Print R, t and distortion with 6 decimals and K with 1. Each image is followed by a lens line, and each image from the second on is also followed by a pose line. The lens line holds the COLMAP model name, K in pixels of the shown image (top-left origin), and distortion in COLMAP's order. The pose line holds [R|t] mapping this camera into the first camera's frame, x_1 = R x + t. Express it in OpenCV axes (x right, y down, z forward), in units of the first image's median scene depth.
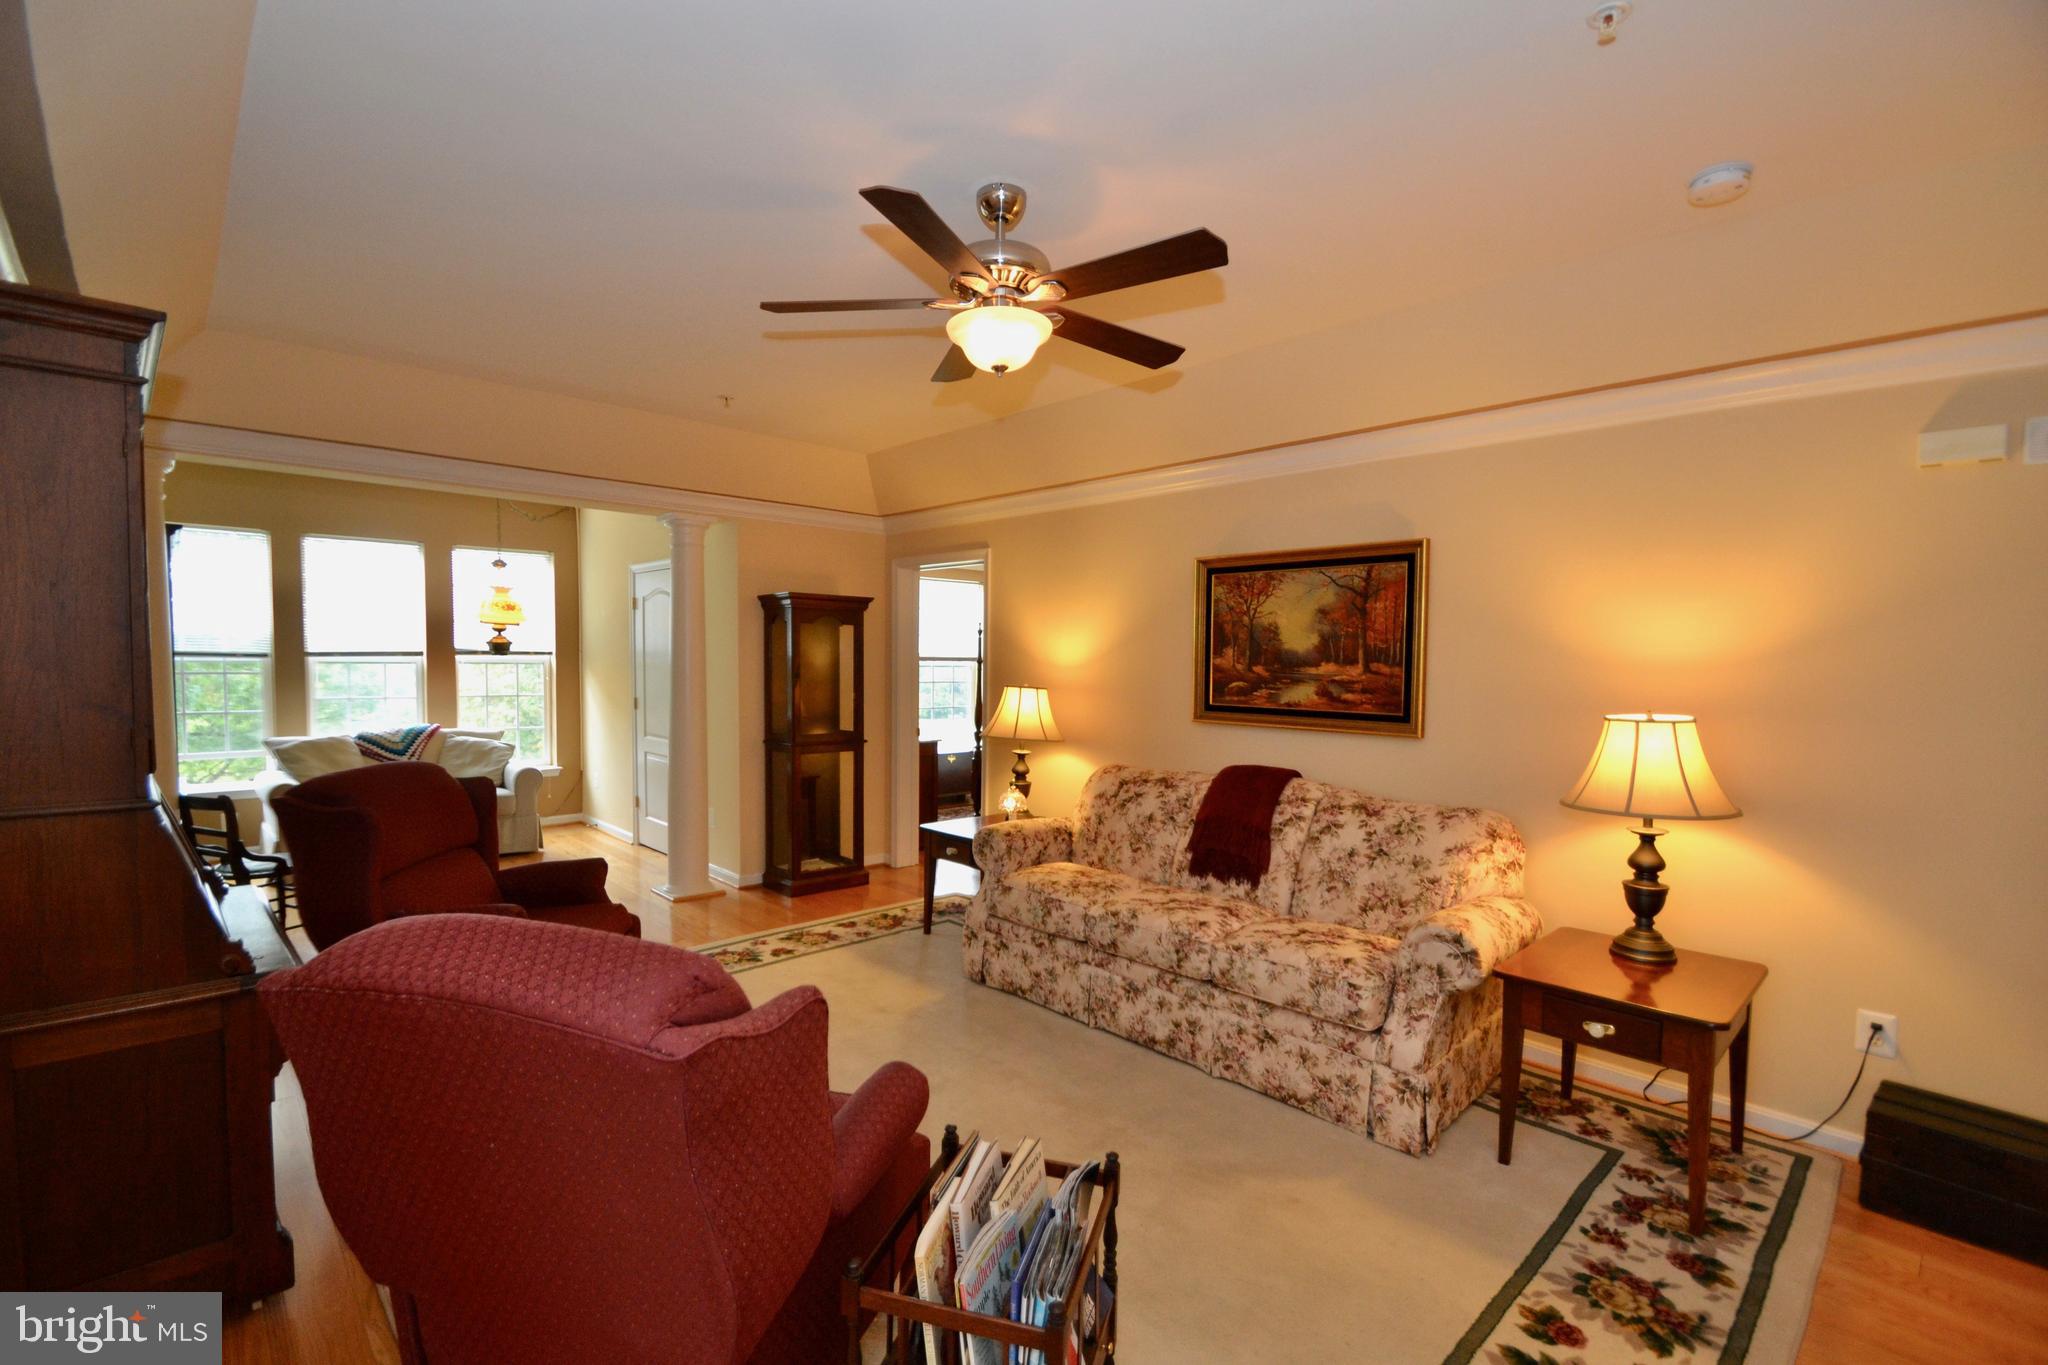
lens RADIAL K [[914.9, 0, 1002.5], [0, 914.9, 703.8], [0, 0, 1]] dist [0.012842, -0.015841]
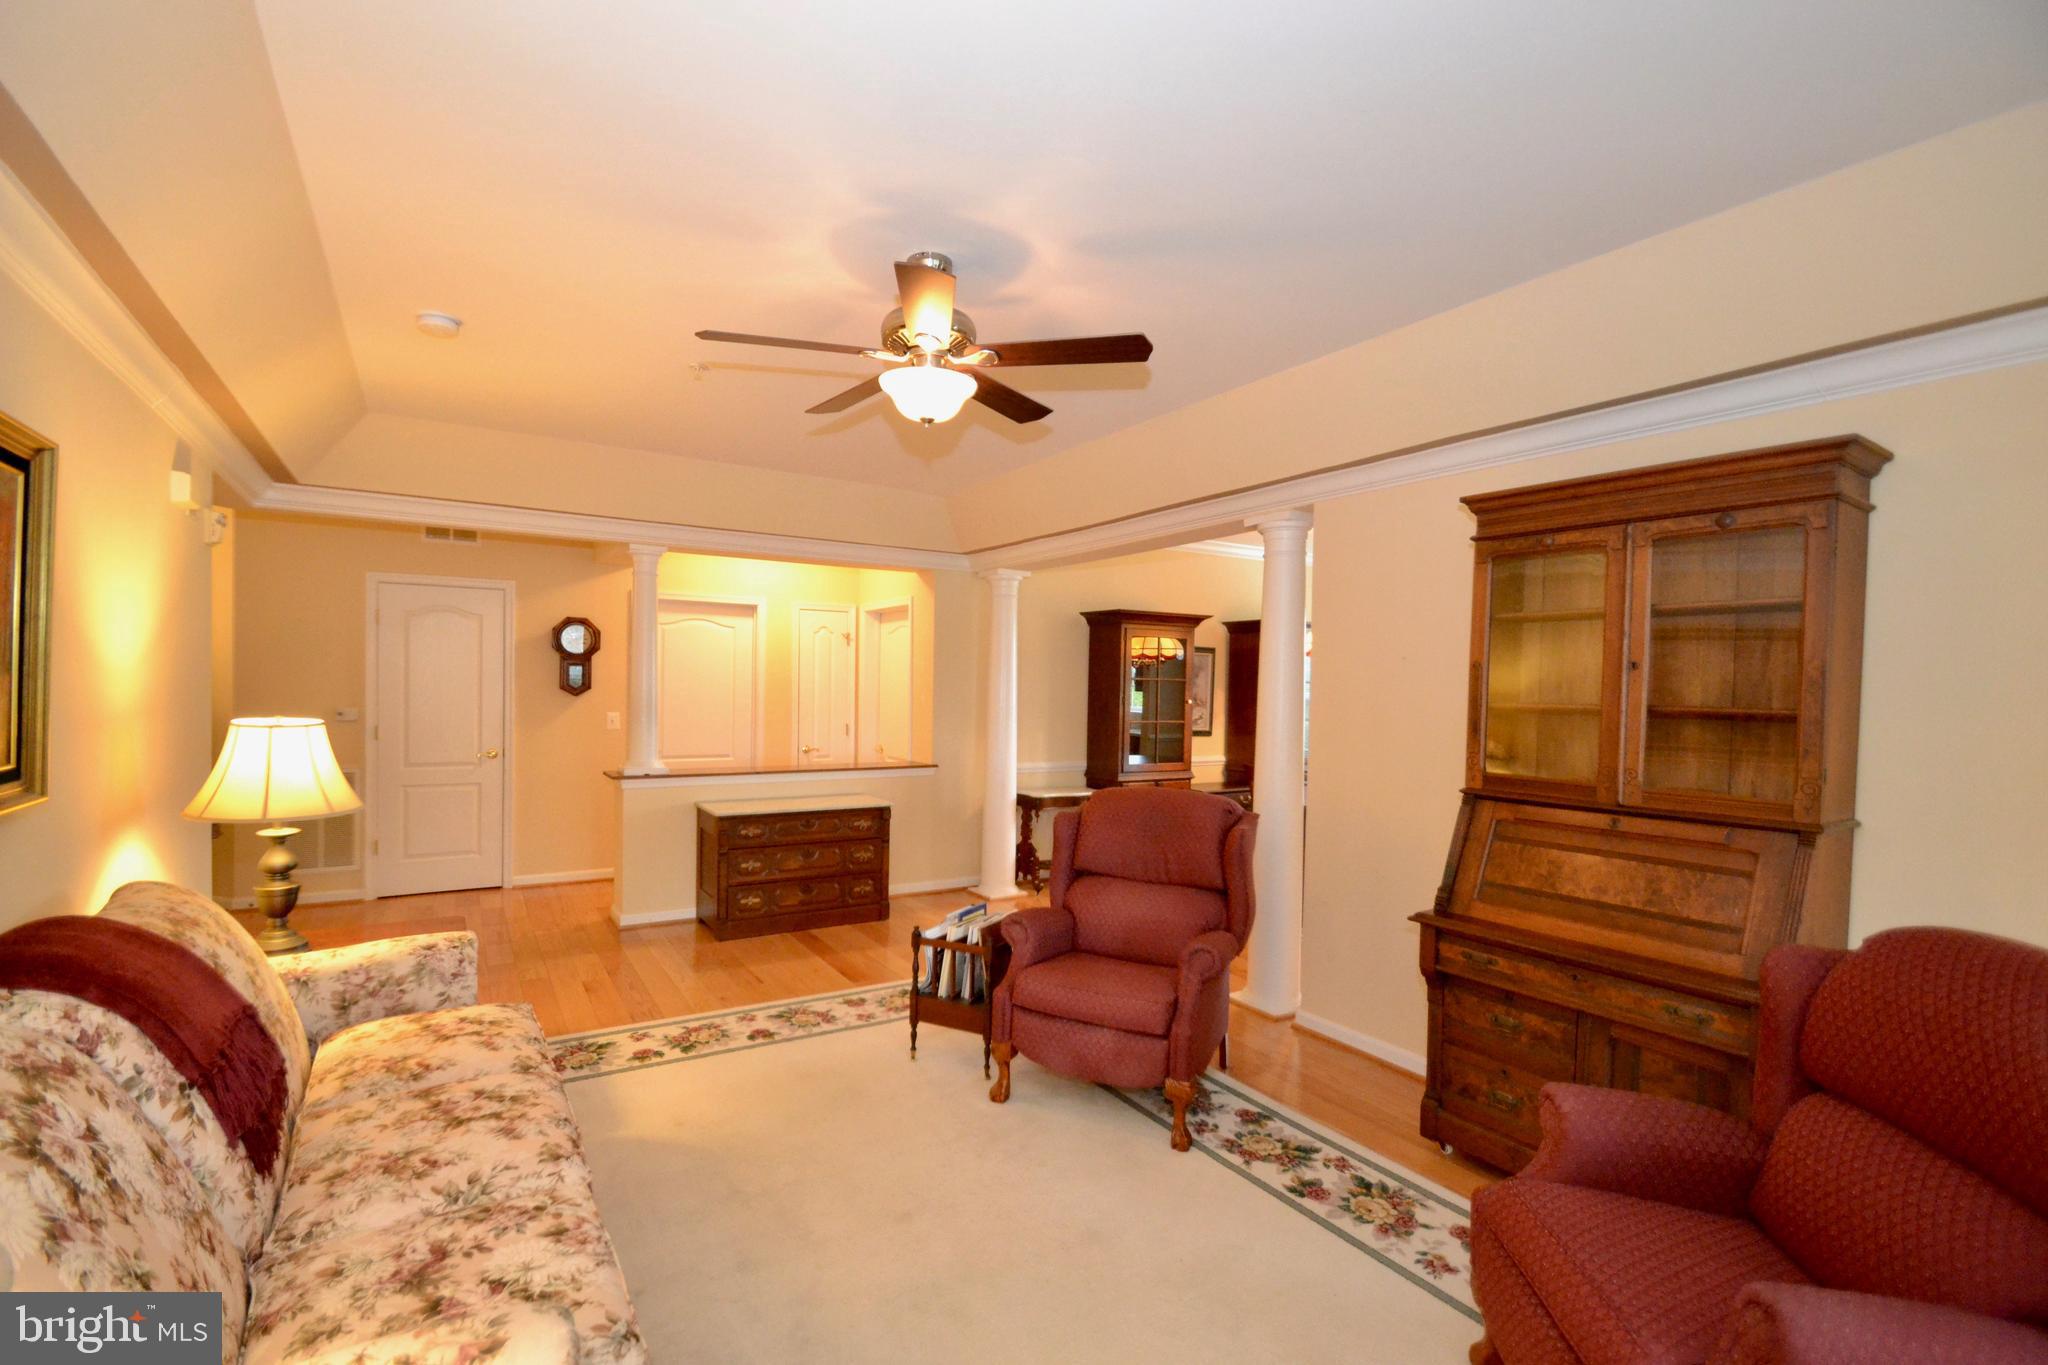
lens RADIAL K [[909.1, 0, 1003.6], [0, 909.1, 700.4], [0, 0, 1]] dist [0.015329, -0.017865]
pose [[-0.980359, -0.036963, 0.193726, -0.203140], [-0.023967, 0.997328, 0.069006, -0.070676], [-0.195759, 0.063008, -0.978626, 1.329492]]
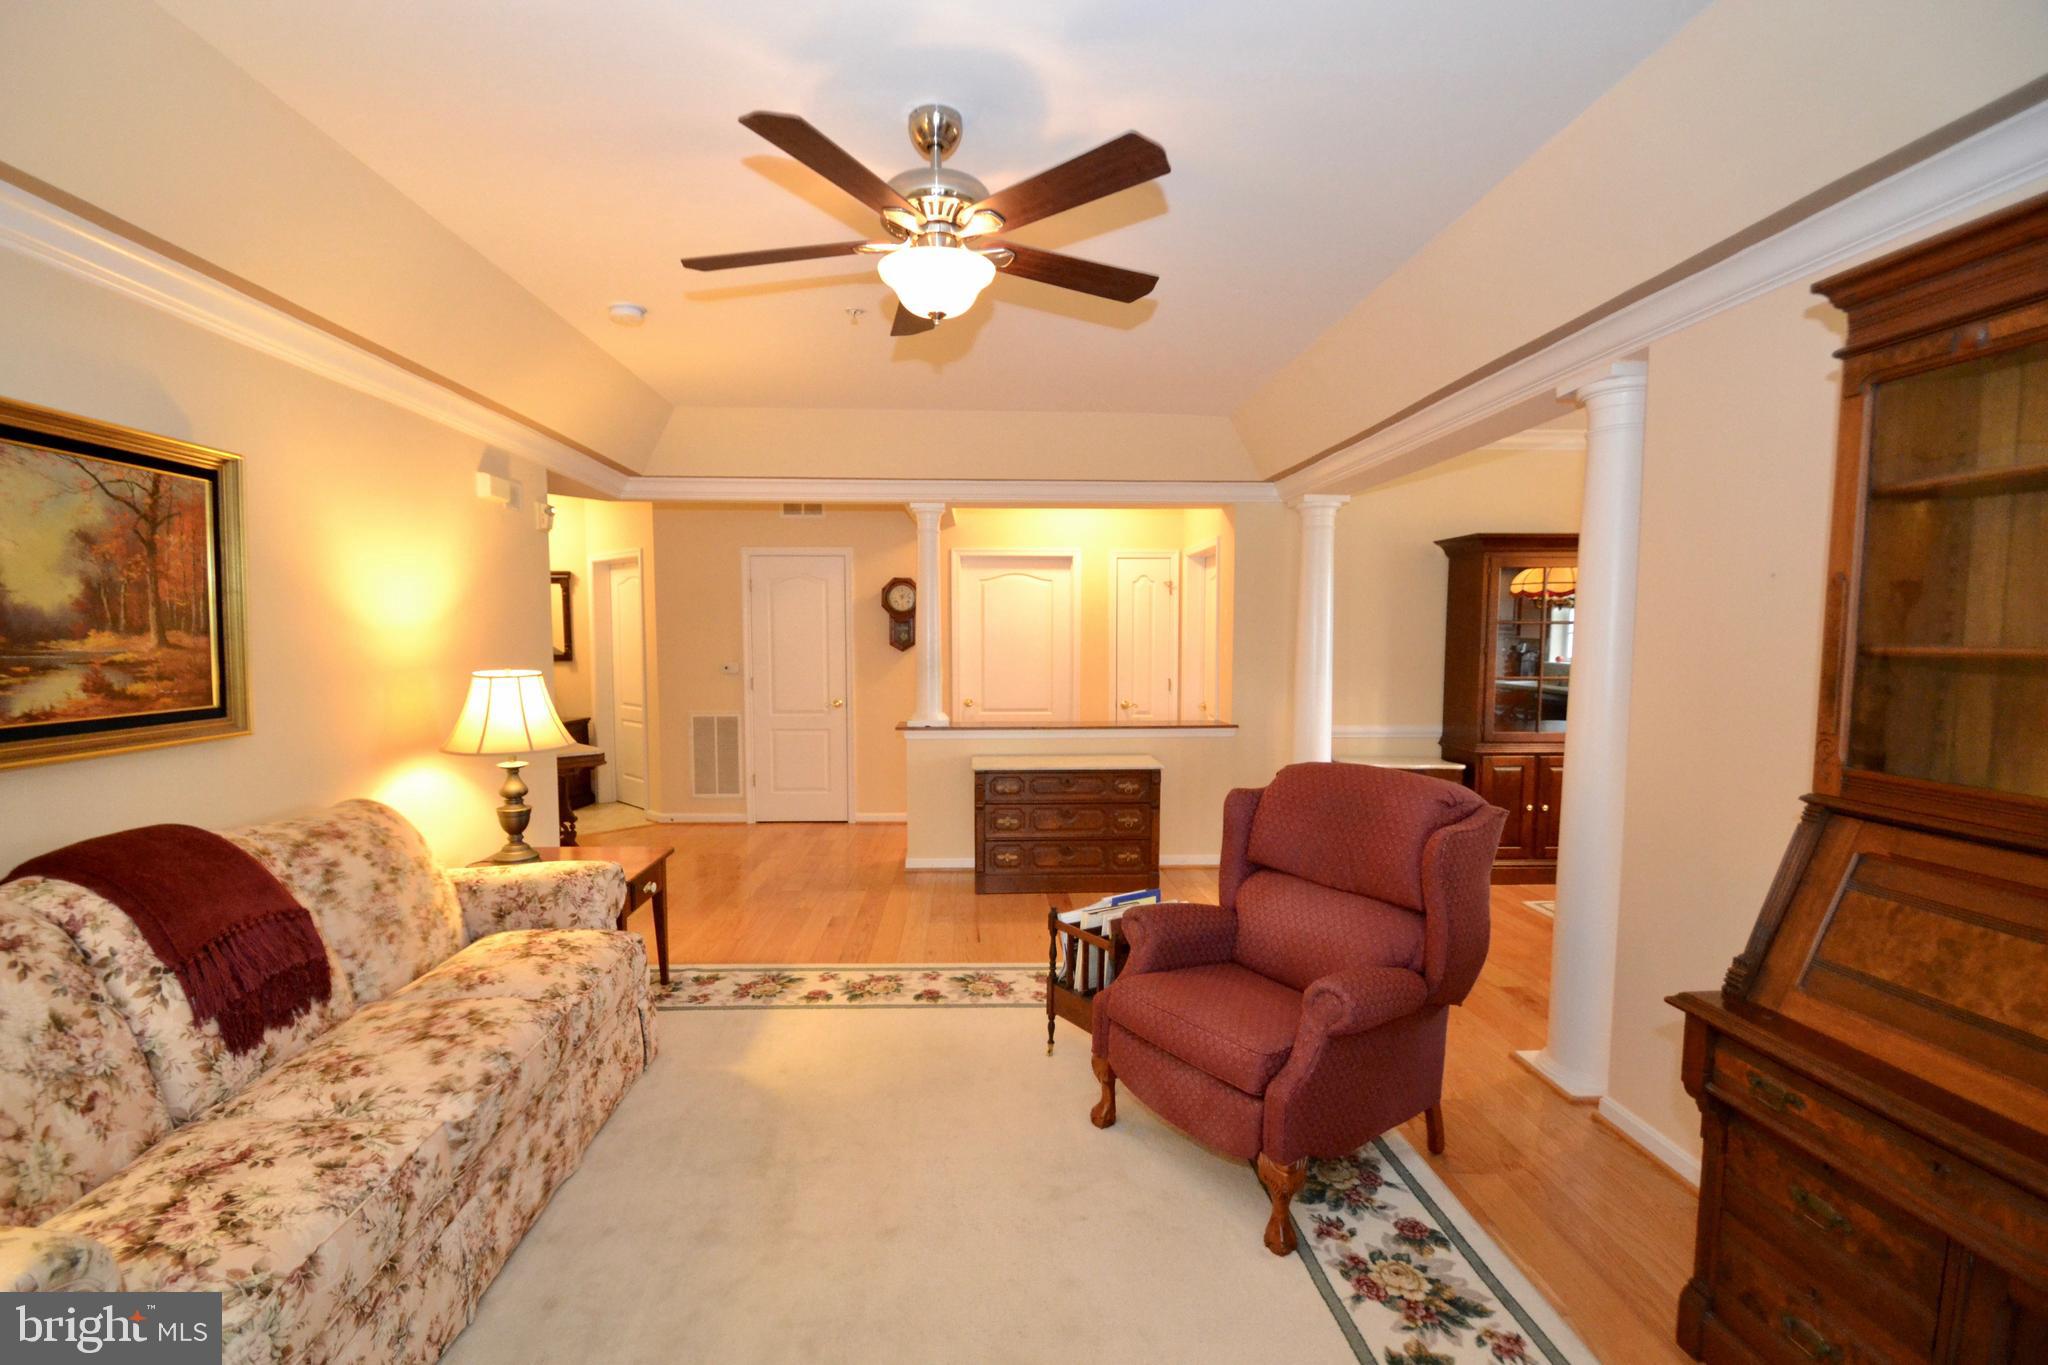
lens RADIAL K [[909.1, 0, 1003.6], [0, 909.1, 700.4], [0, 0, 1]] dist [0.015329, -0.017865]
pose [[-0.762212, -0.062398, 0.644313, -0.427407], [0.019690, 0.992648, 0.119426, -0.058964], [-0.647028, 0.103714, -0.755379, 1.084552]]
